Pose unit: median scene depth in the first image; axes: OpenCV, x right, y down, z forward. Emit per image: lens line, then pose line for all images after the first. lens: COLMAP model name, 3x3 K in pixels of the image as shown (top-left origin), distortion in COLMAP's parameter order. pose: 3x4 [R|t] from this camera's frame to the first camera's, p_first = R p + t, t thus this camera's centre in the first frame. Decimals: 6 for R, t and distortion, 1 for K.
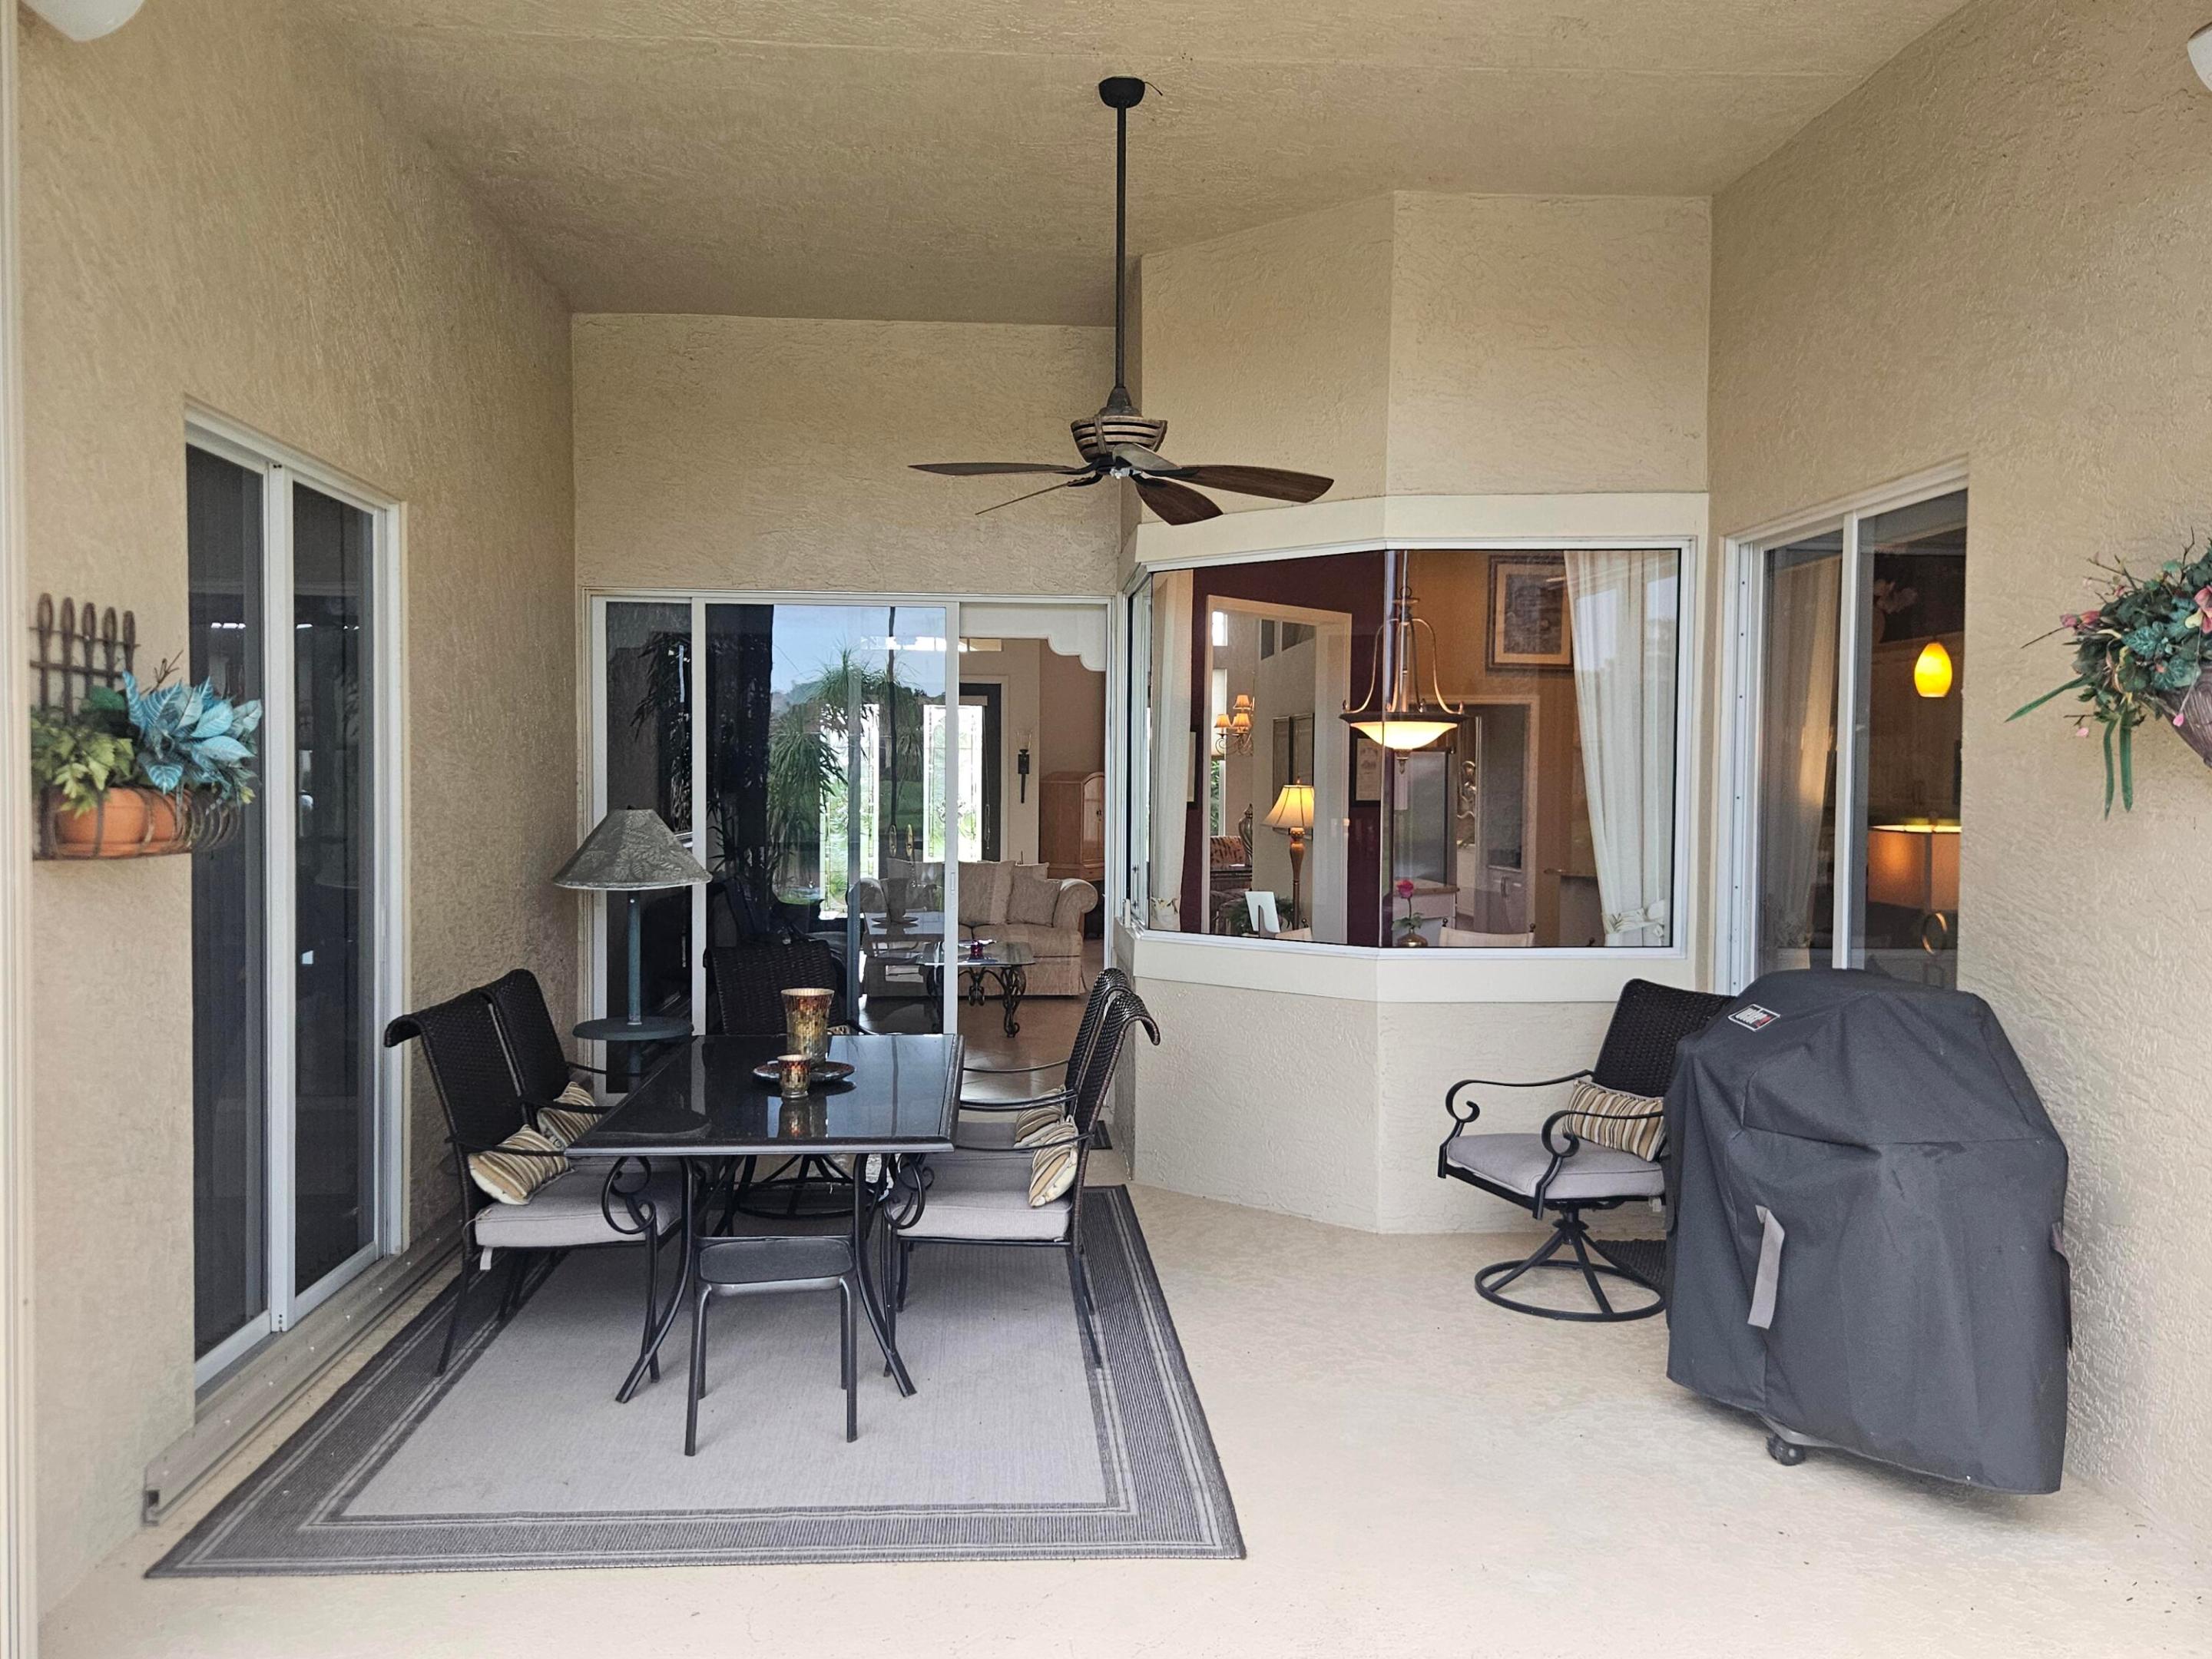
lens RADIAL K [[1725.8, 0, 1105.2], [0, 1725.8, 828.9], [0, 0, 1]] dist [0.004165, 0.000381]
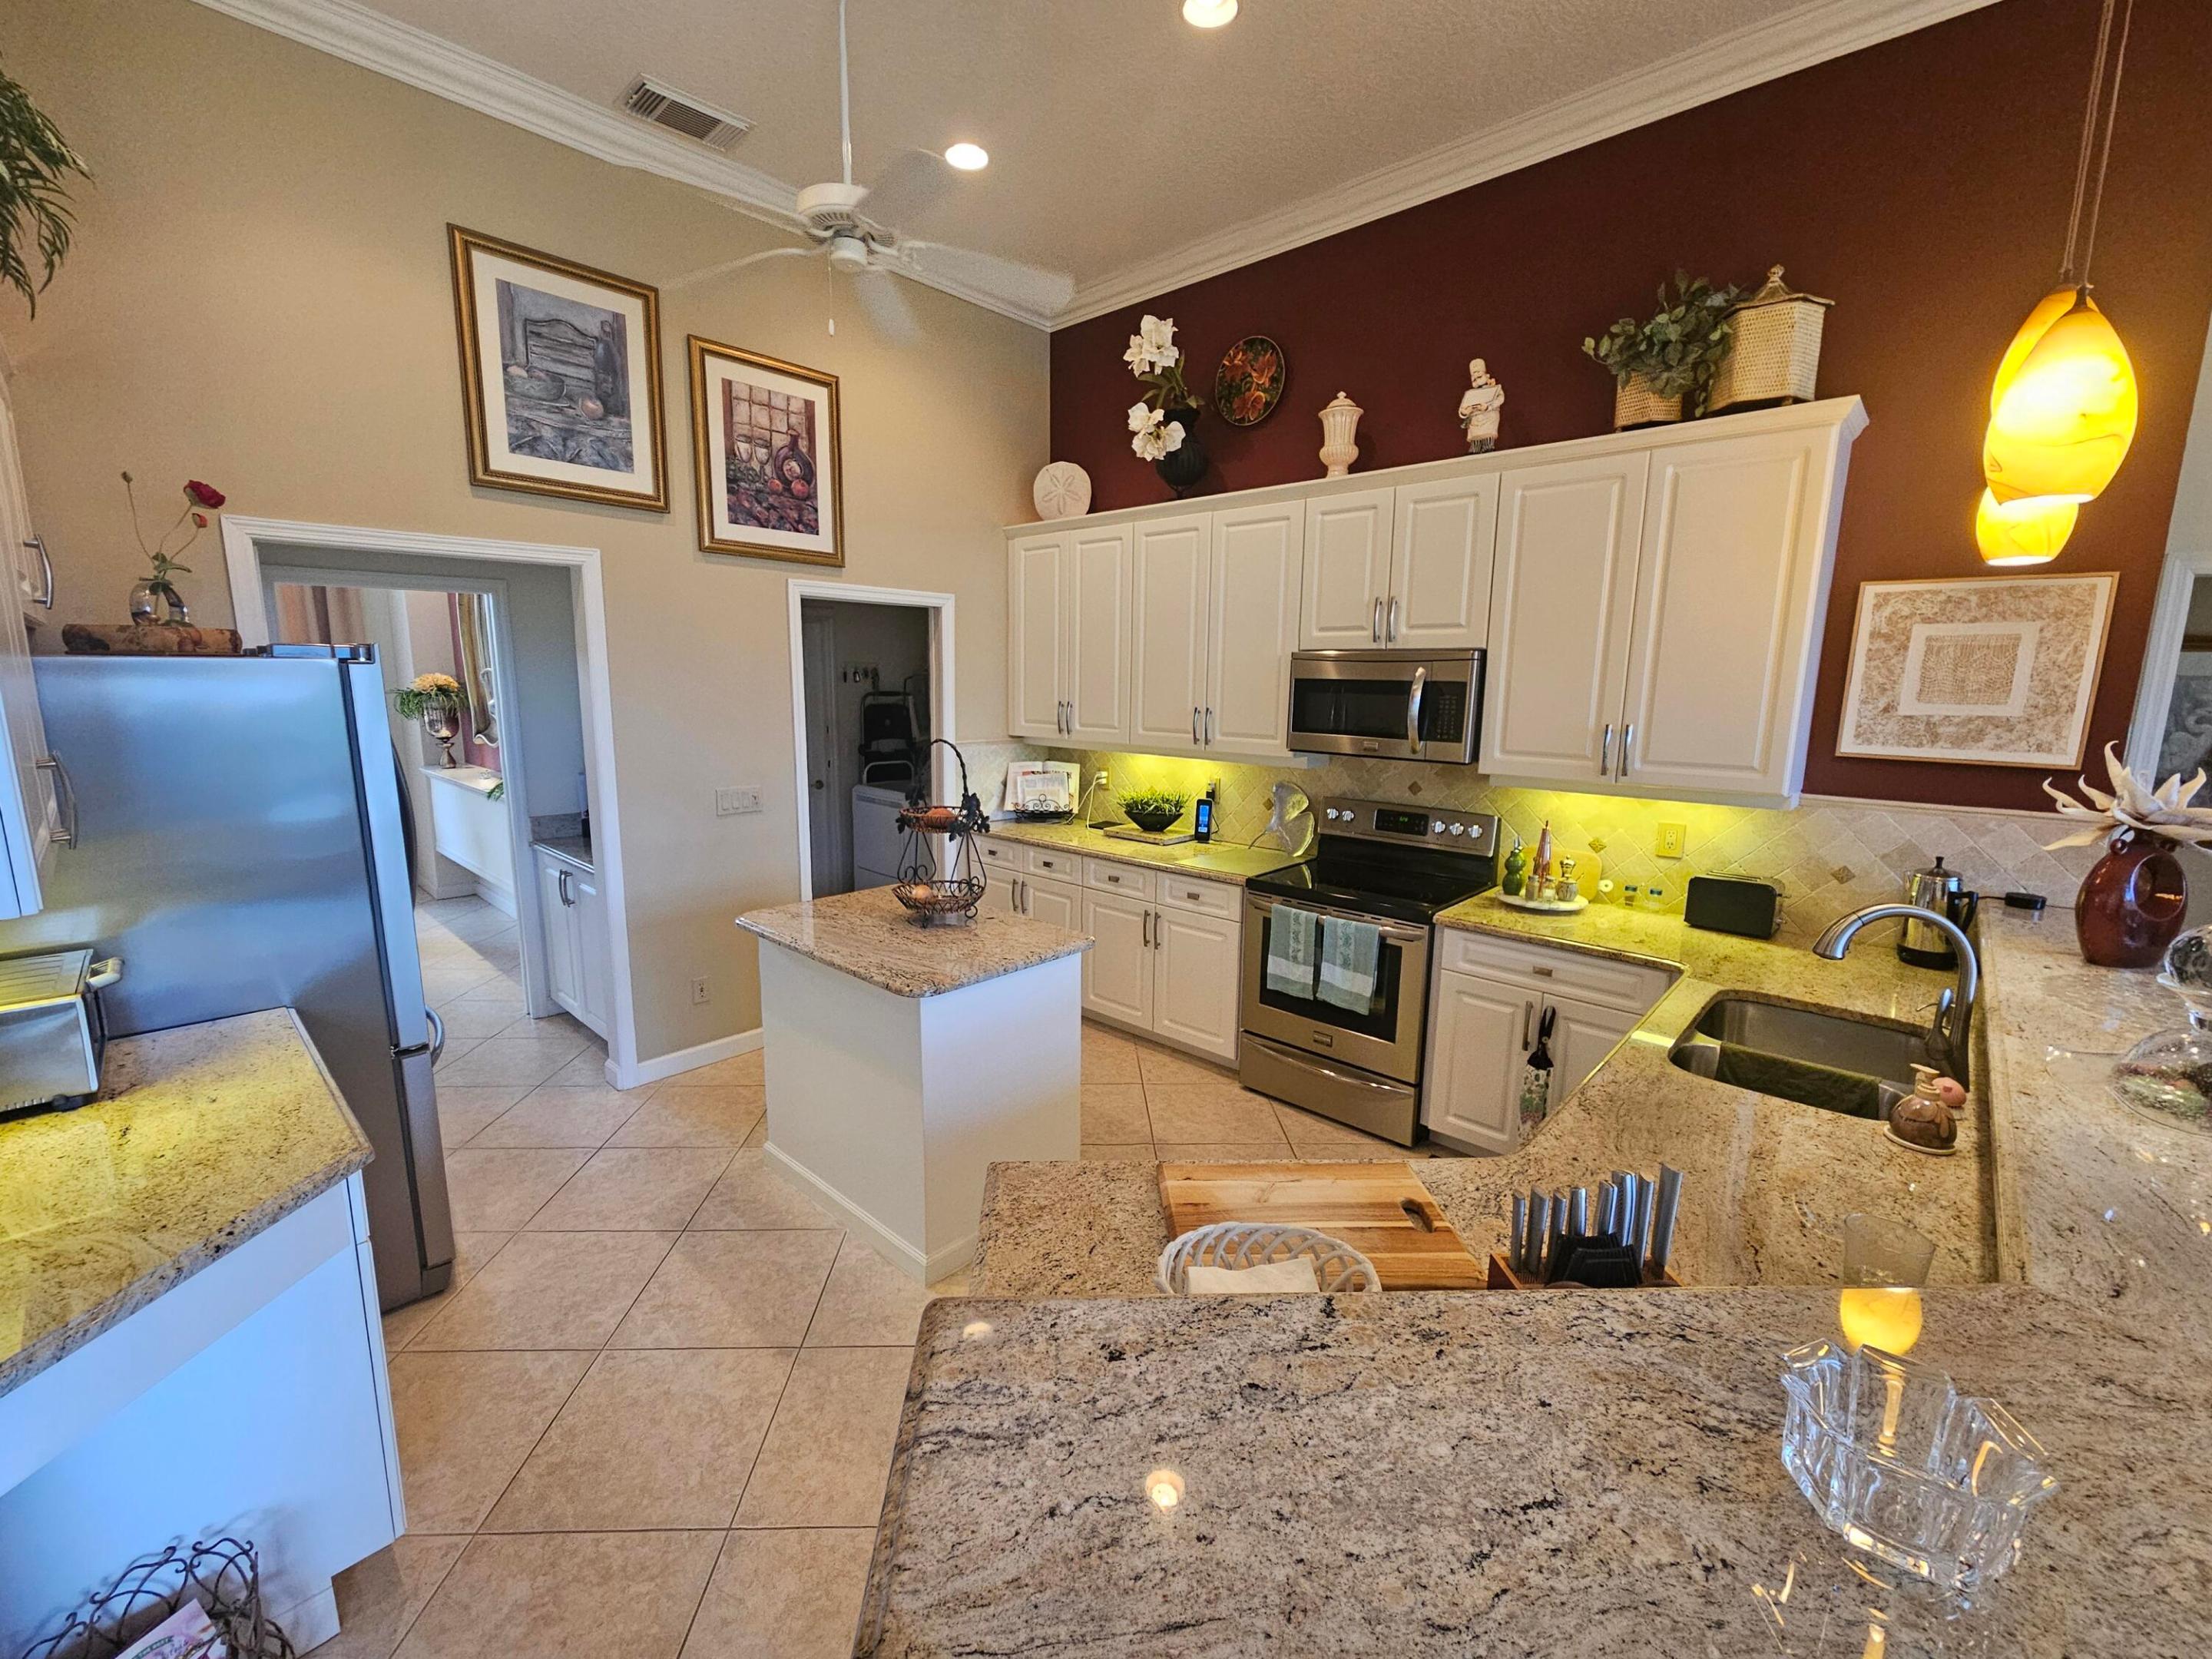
lens RADIAL K [[911.0, 0, 1102.1], [0, 911.0, 830.1], [0, 0, 1]] dist [-0.002095, -0.000472]
pose [[0.725359, -0.119599, 0.677901, 0.165449], [0.022611, 0.988399, 0.150184, -0.031400], [-0.687999, -0.093610, 0.719649, 0.691154]]
